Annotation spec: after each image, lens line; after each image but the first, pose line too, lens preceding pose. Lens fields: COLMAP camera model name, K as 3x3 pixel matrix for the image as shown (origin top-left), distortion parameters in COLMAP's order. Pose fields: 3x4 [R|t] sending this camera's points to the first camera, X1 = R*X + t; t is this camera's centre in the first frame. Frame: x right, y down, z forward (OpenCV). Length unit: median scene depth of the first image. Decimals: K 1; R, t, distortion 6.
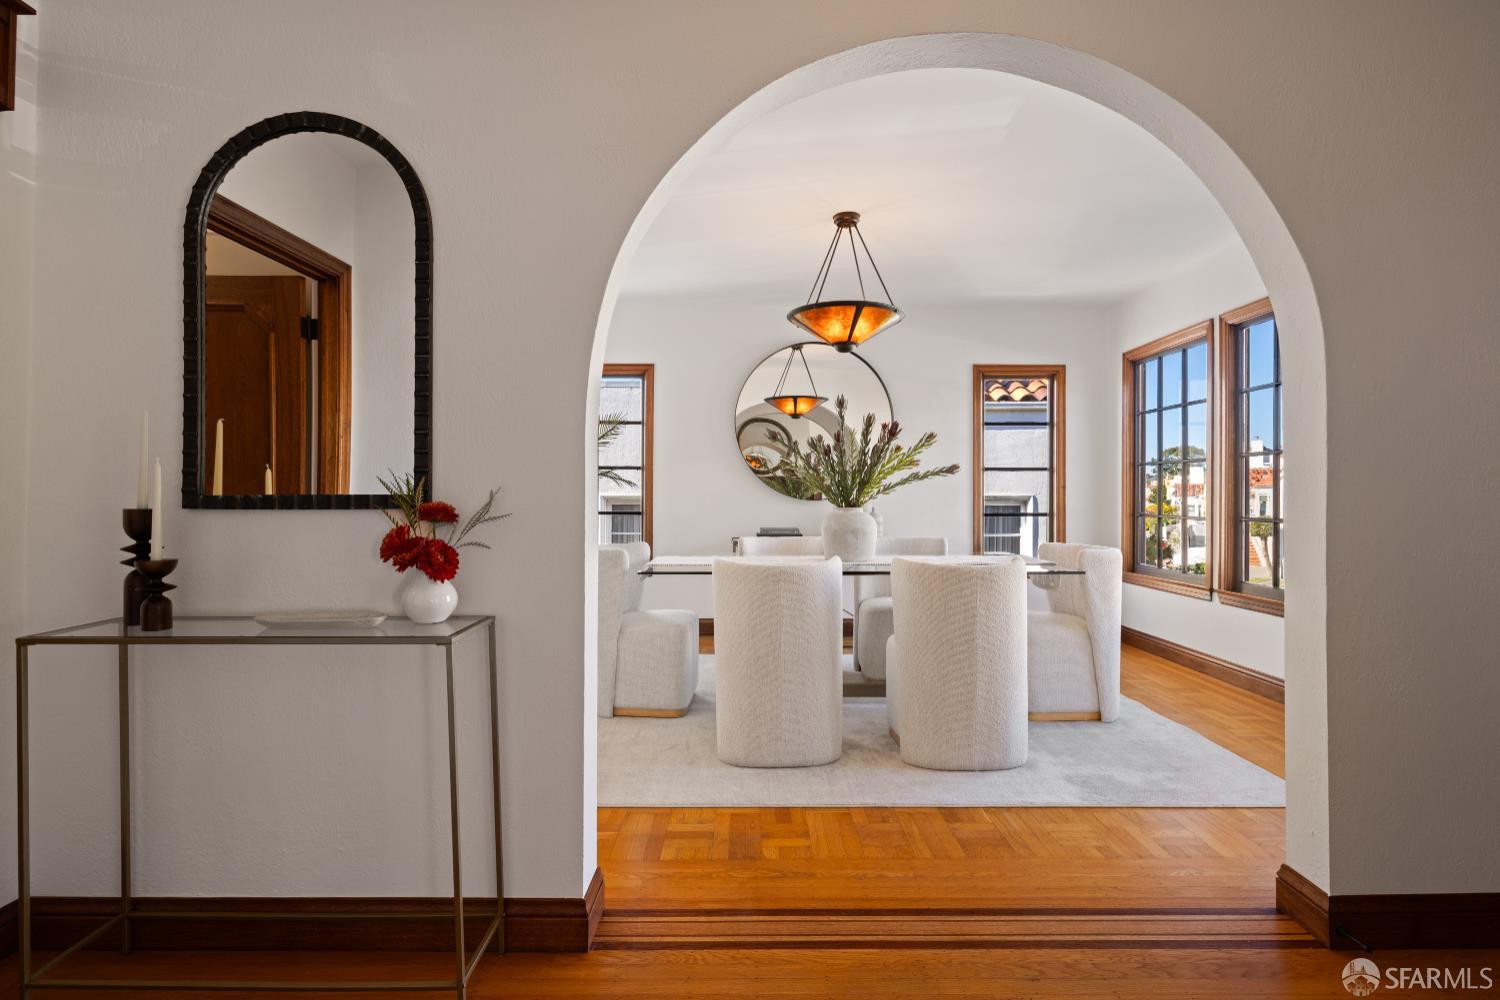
lens RADIAL K [[703.3, 0, 730.4], [0, 703.3, 496.3], [0, 0, 1]] dist [-0.000220, 0.000985]
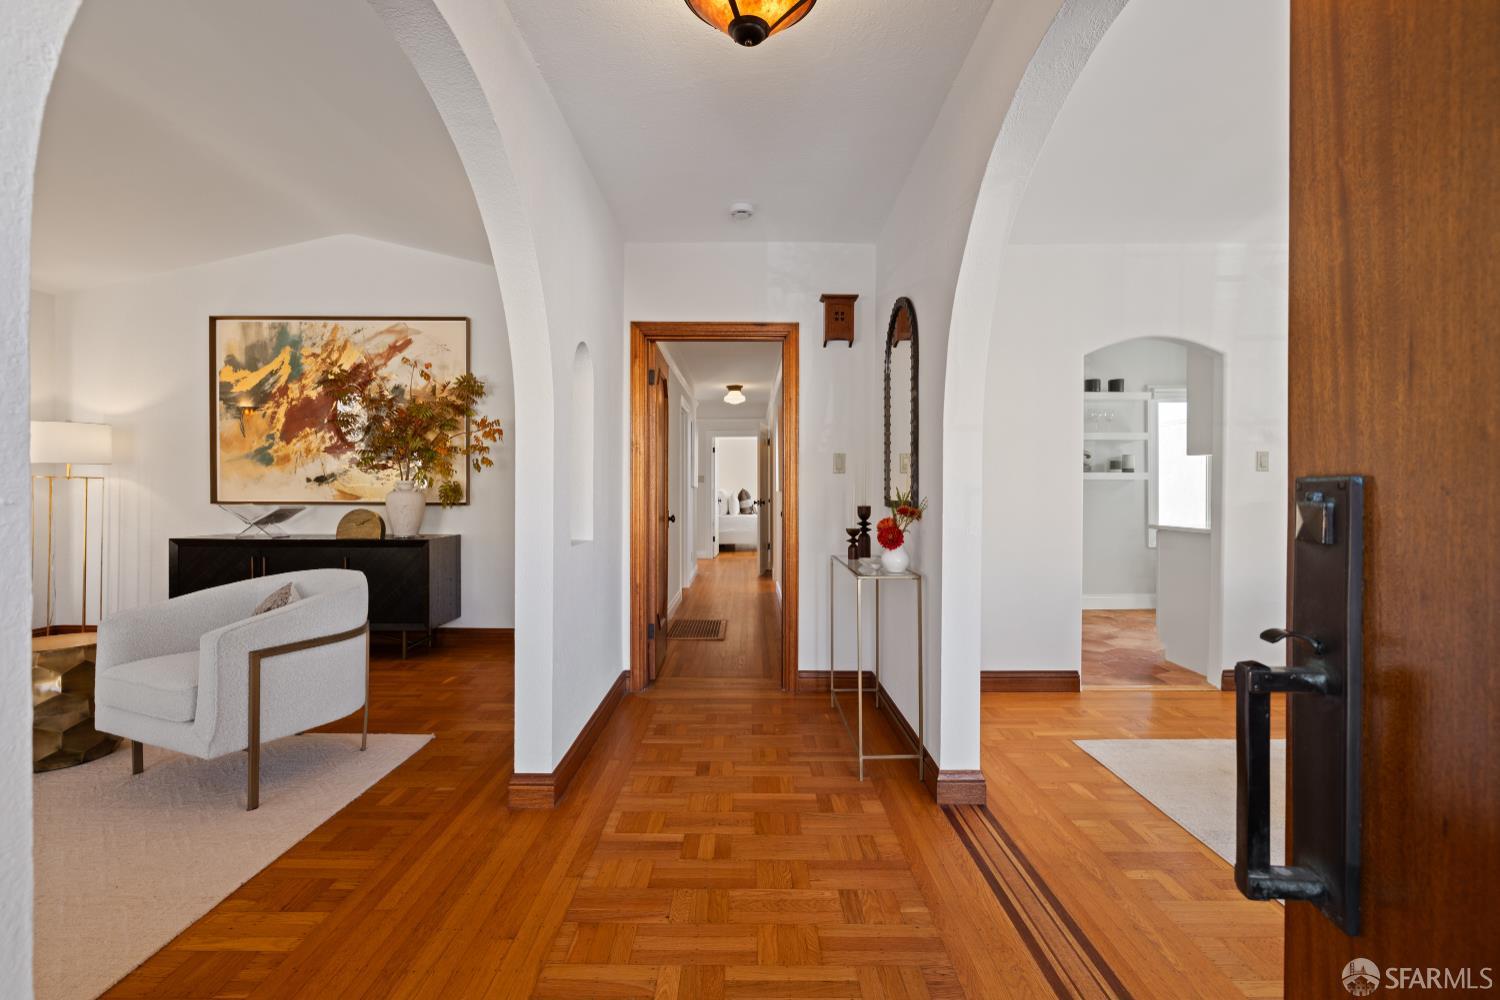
lens RADIAL K [[673.3, 0, 751.6], [0, 673.3, 494.6], [0, 0, 1]] dist [-0.005826, 0.001867]
pose [[0.011102, 0.002054, -0.999936, 0.568803], [-0.001207, 0.999997, 0.002041, -0.010453], [0.999938, 0.001185, 0.011104, 0.267213]]
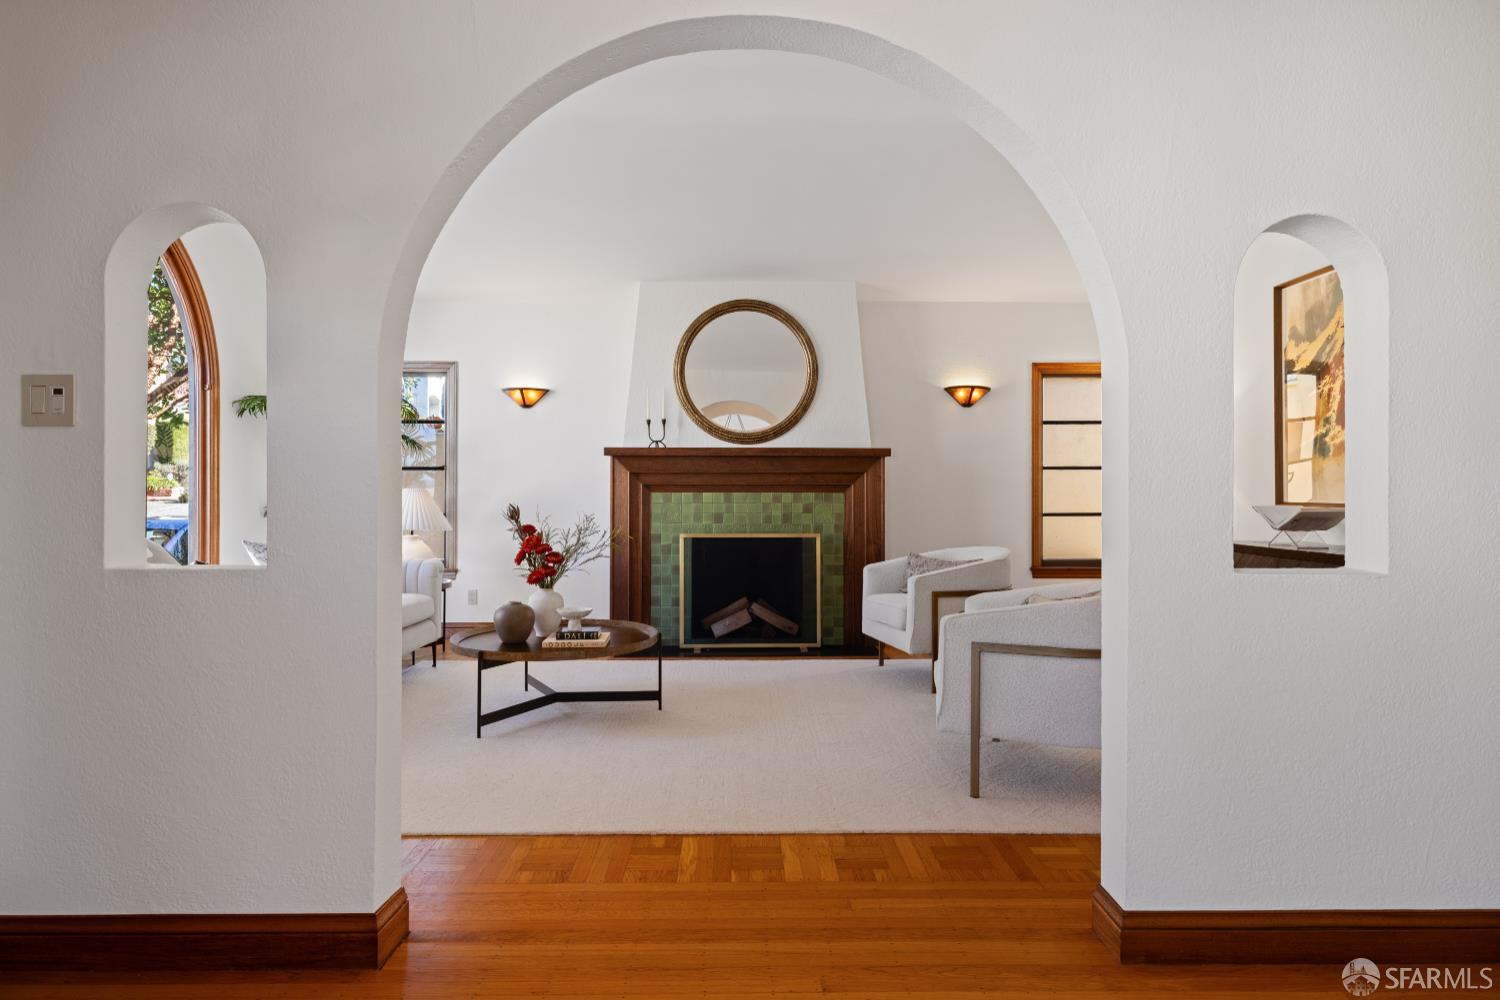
lens RADIAL K [[843.8, 0, 748.4], [0, 843.8, 492.8], [0, 0, 1]] dist [0.003063, -0.001366]
pose [[-0.999463, -0.005879, -0.032237, 0.161932], [-0.005832, 0.999982, -0.001550, -0.001601], [0.032245, -0.001361, -0.999479, 0.620130]]
